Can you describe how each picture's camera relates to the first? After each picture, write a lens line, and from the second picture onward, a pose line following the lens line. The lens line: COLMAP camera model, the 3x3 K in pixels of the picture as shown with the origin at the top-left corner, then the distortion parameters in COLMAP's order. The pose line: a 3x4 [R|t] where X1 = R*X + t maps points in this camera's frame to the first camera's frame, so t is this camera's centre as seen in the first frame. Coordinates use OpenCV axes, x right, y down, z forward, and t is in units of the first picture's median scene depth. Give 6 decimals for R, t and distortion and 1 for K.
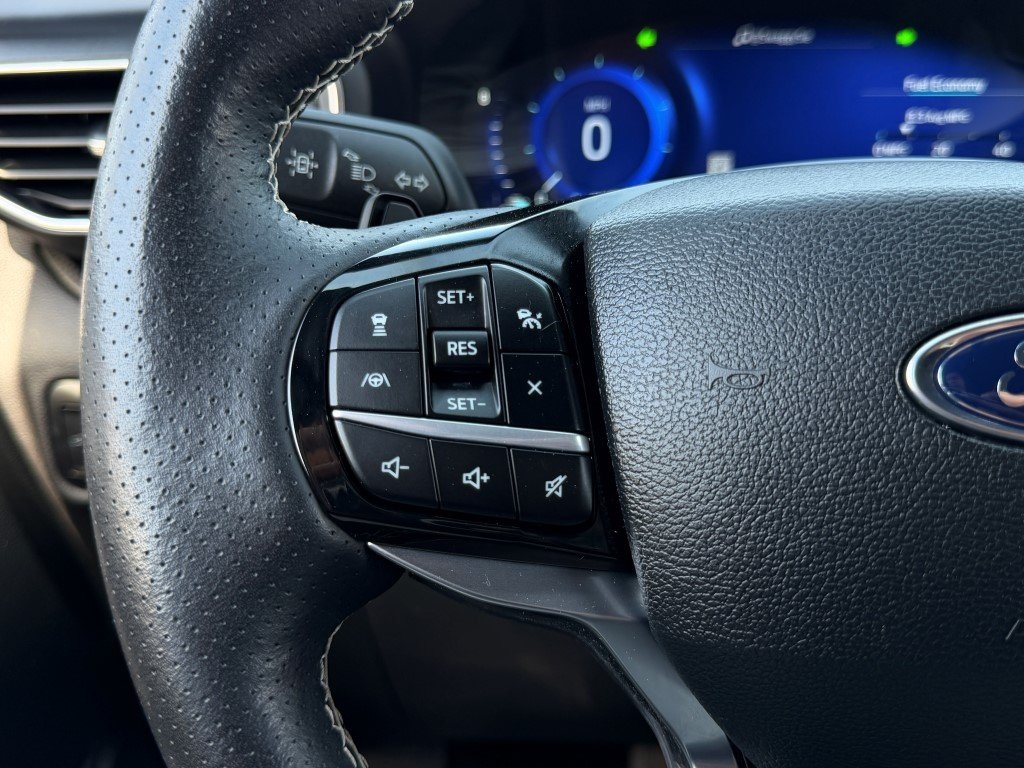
lens RADIAL K [[1024.2, 0, 533.8], [0, 1024.2, 384.3], [0, 0, 1]] dist [0.007669, -0.116172]
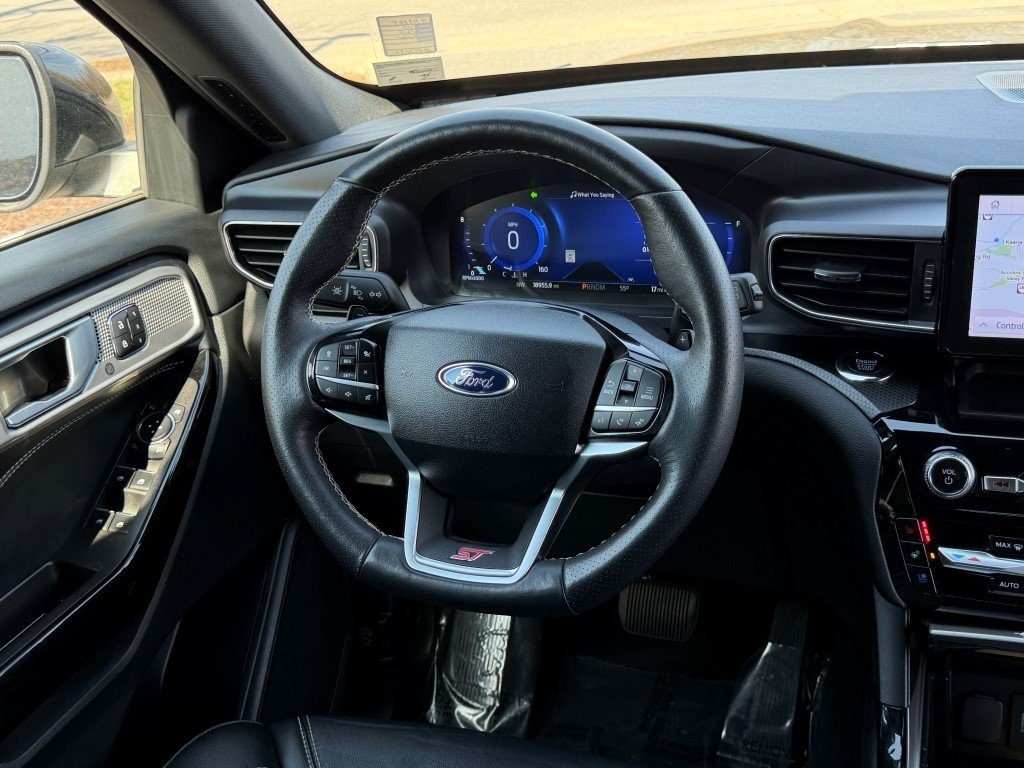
lens RADIAL K [[1206.9, 0, 512.0], [0, 1206.9, 384.0], [0, 0, 1]] dist [0.129407, -0.006746]
pose [[0.954968, 0.057180, -0.291147, 1.298253], [-0.036043, 0.996344, 0.077456, -0.227360], [0.294512, -0.063474, 0.953538, -2.241741]]
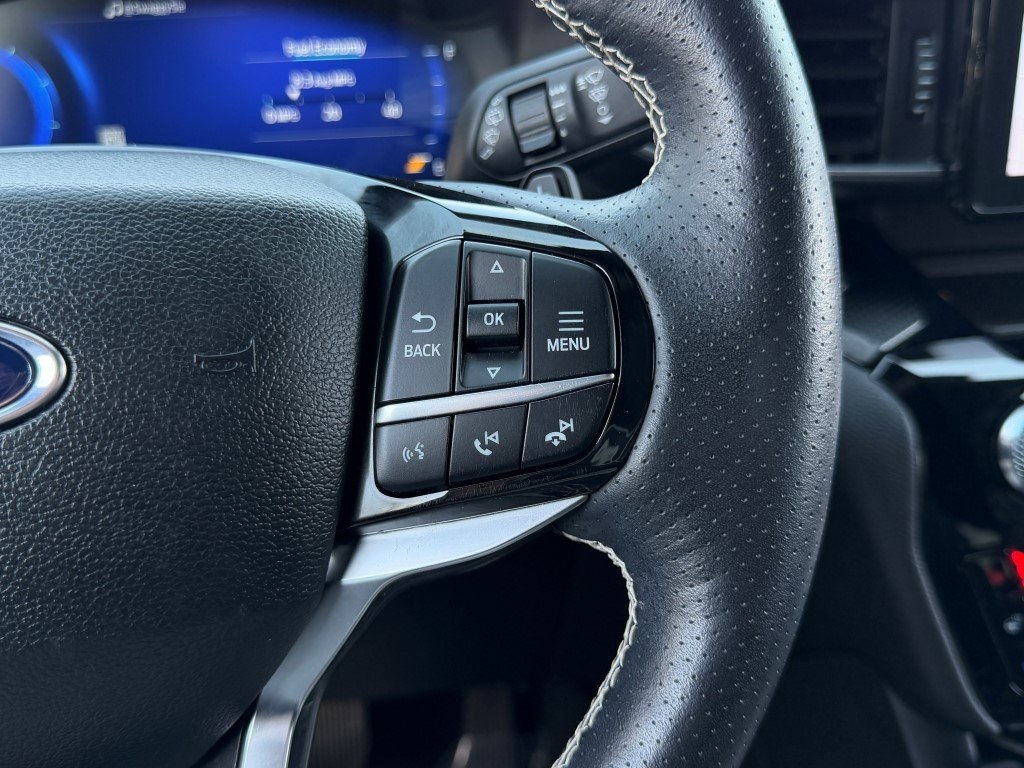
lens RADIAL K [[1024.2, 0, 533.8], [0, 1024.2, 384.3], [0, 0, 1]] dist [0.007669, -0.116172]
pose [[0.976843, -0.091380, 0.193462, 0.601108], [0.082431, 0.995142, 0.053830, 0.002954], [-0.197441, -0.036636, 0.979630, -0.086738]]
